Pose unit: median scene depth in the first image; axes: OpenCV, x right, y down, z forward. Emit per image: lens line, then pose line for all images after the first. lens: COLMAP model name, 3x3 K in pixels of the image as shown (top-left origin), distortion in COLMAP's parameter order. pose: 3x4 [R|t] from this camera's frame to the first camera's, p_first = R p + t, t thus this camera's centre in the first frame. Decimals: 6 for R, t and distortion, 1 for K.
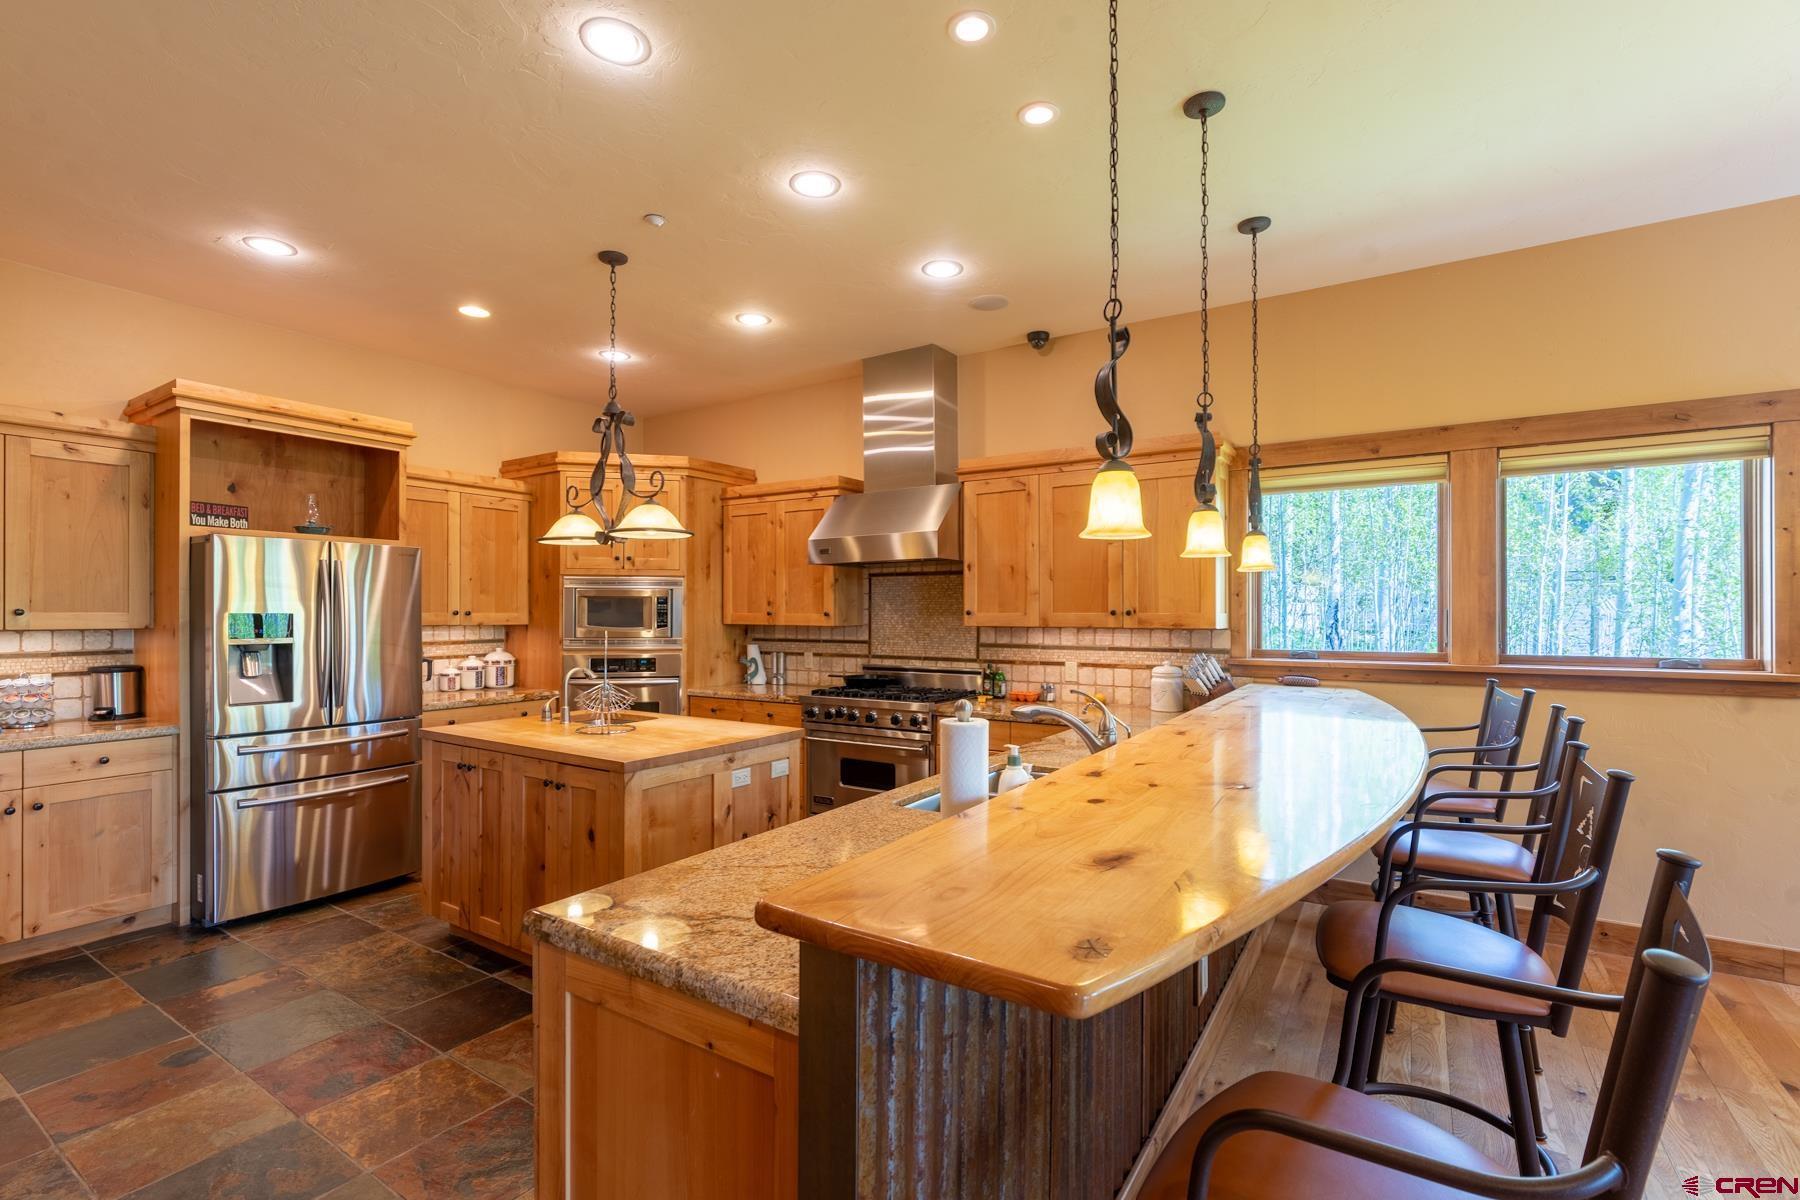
lens RADIAL K [[822.5, 0, 886.5], [0, 822.5, 607.3], [0, 0, 1]] dist [-0.011099, 0.005850]
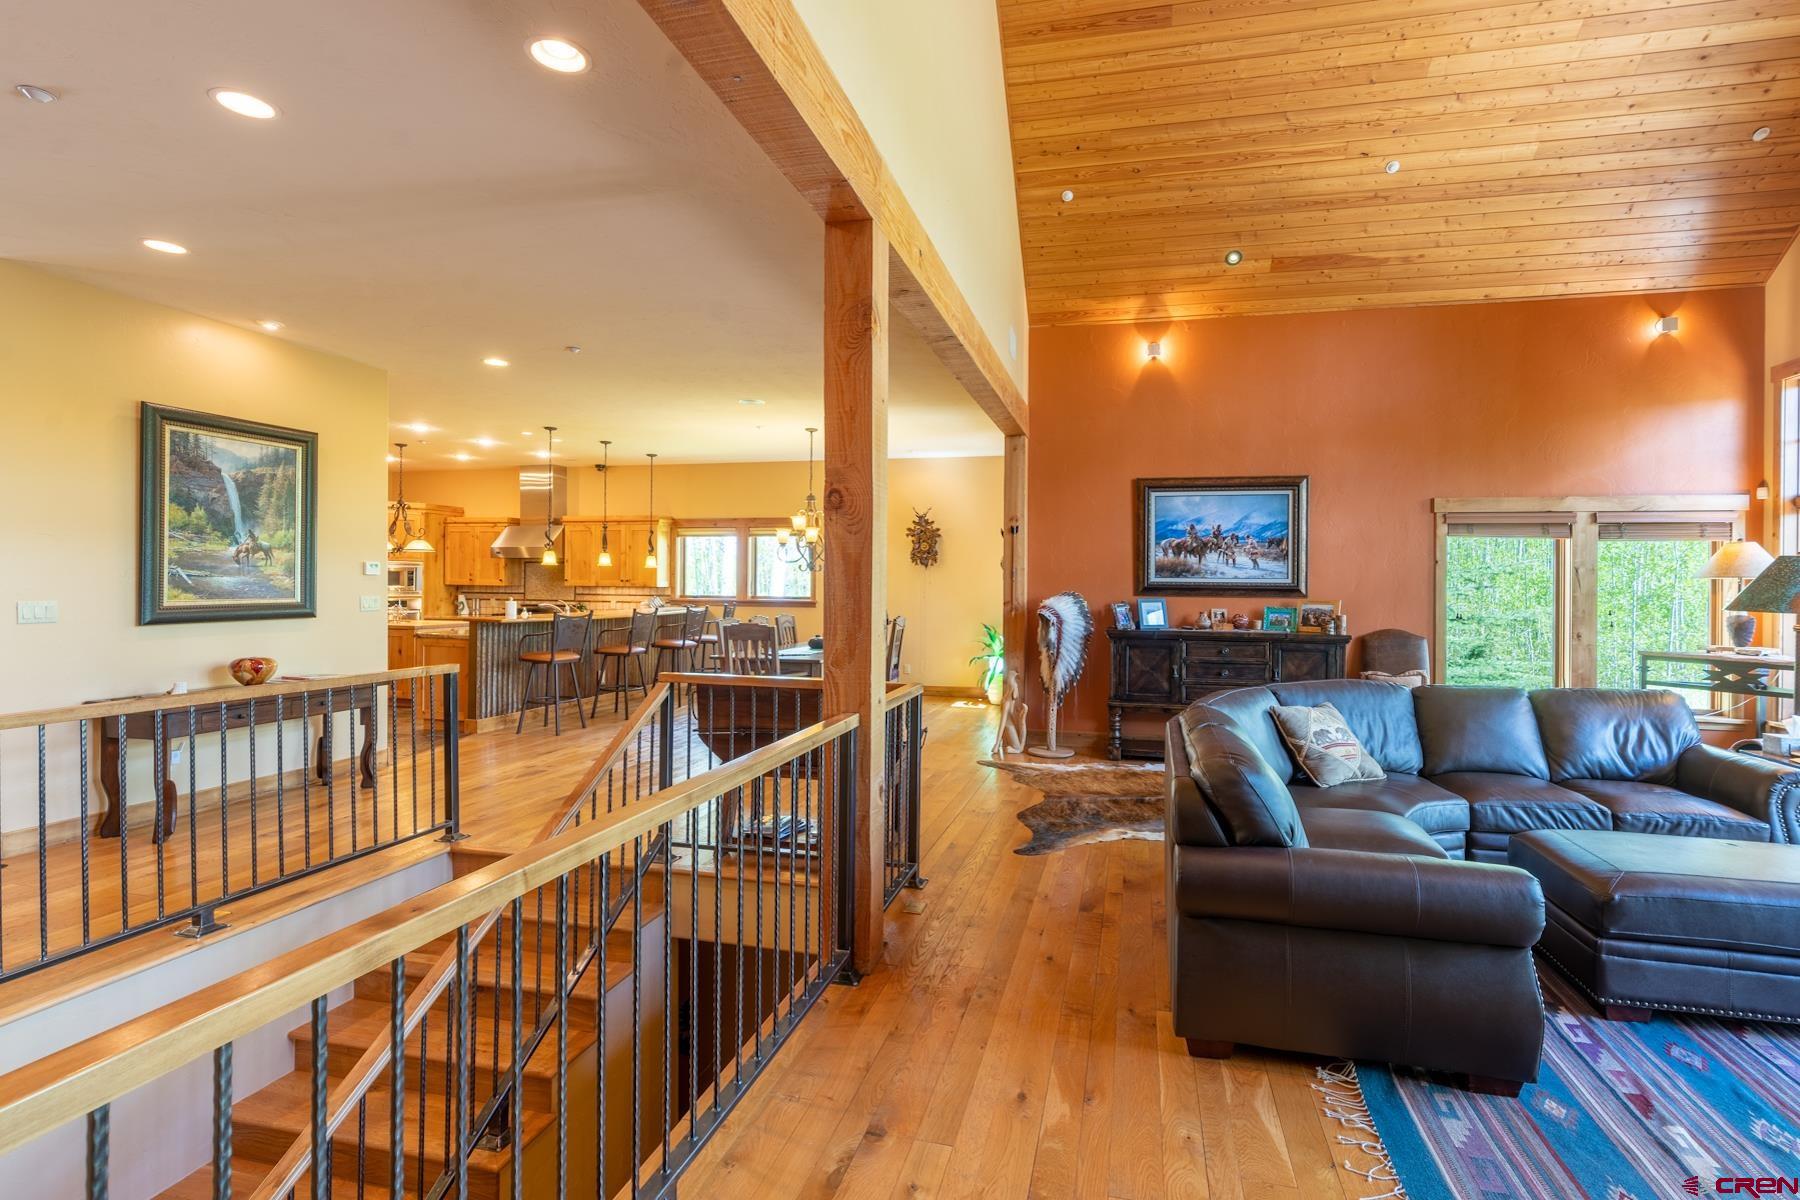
lens RADIAL K [[822.5, 0, 938.3], [0, 822.5, 579.3], [0, 0, 1]] dist [-0.011099, 0.005850]
pose [[0.932883, 0.009388, 0.360058, 0.303013], [-0.010871, 0.999939, 0.002092, -0.014632], [-0.360016, -0.005866, 0.932928, -1.931535]]
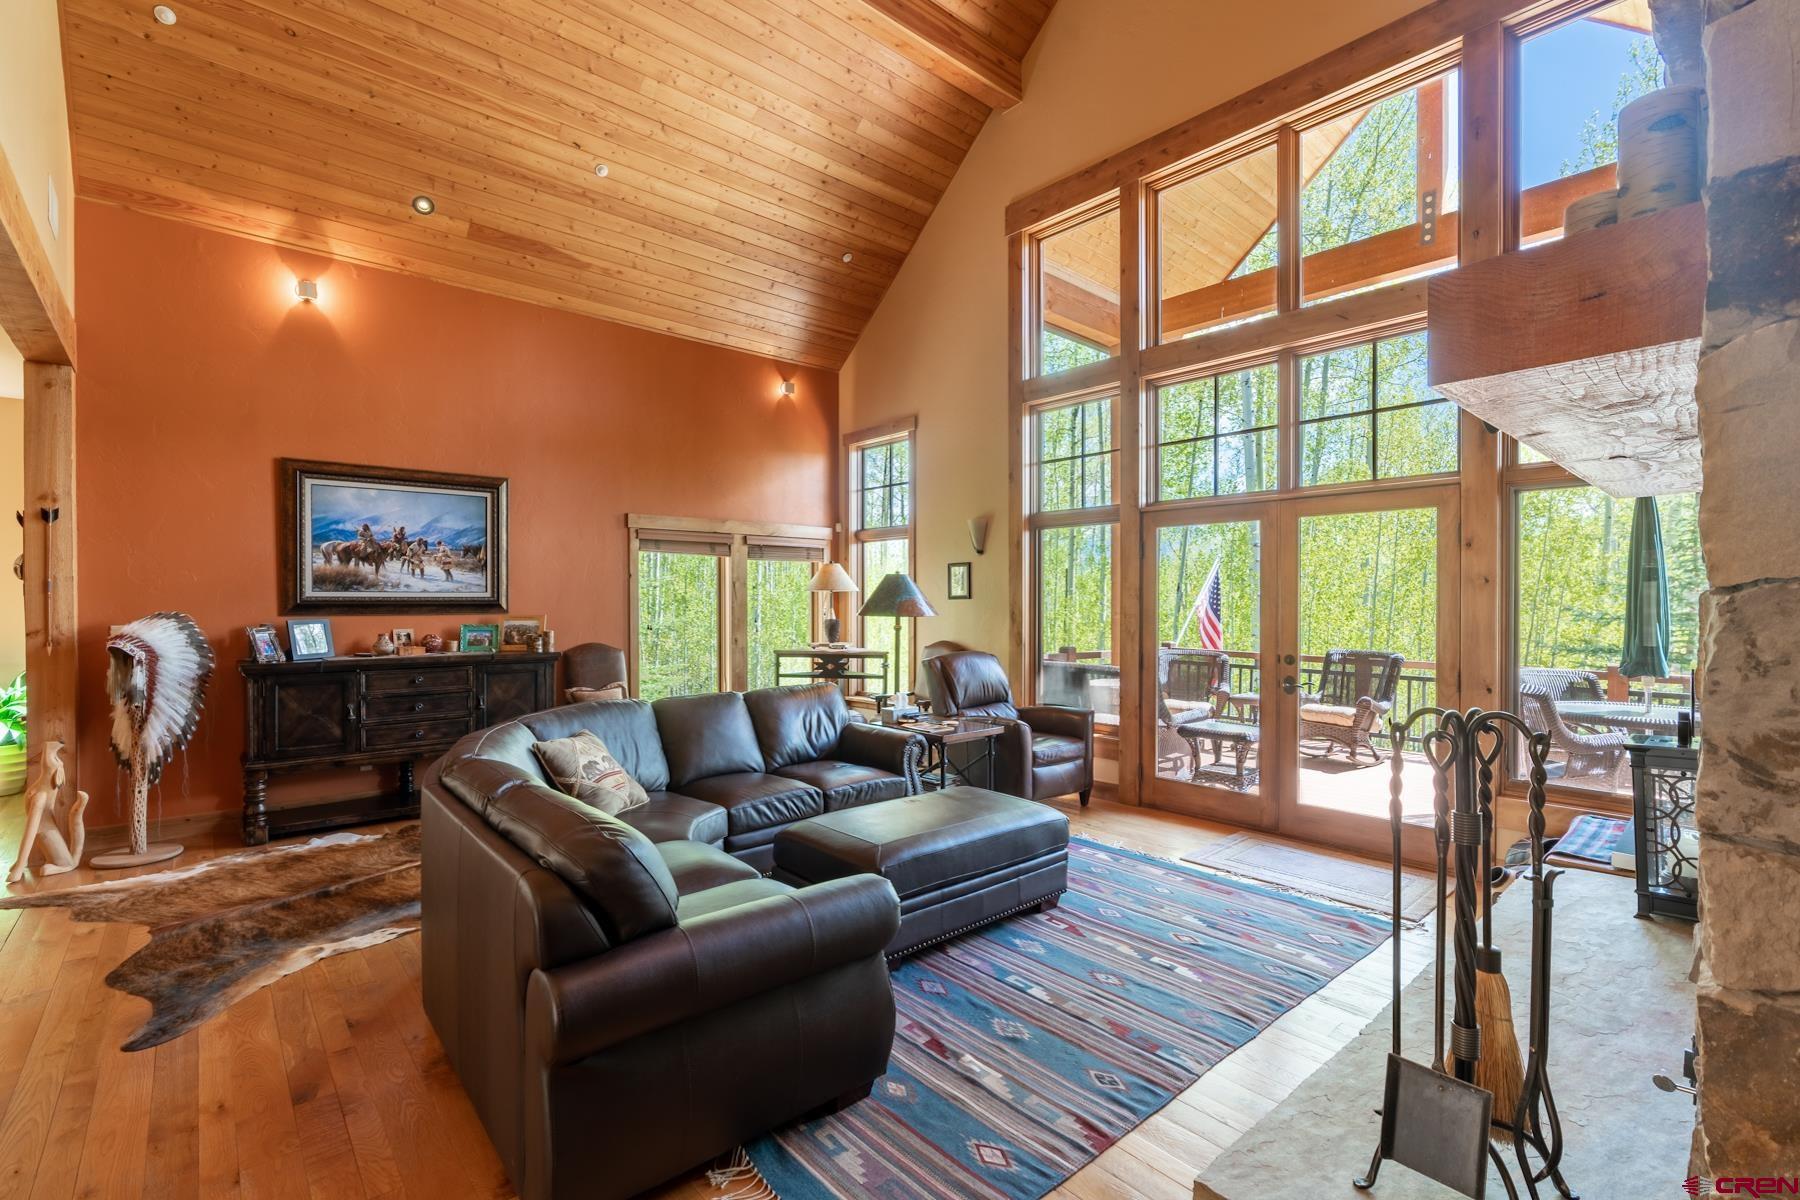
lens RADIAL K [[822.5, 0, 885.4], [0, 822.5, 602.6], [0, 0, 1]] dist [-0.011099, 0.005850]
pose [[0.260356, -0.004674, 0.965501, 0.326735], [-0.004454, 0.999972, 0.006042, -0.013566], [-0.965502, -0.005874, 0.260328, -1.688299]]
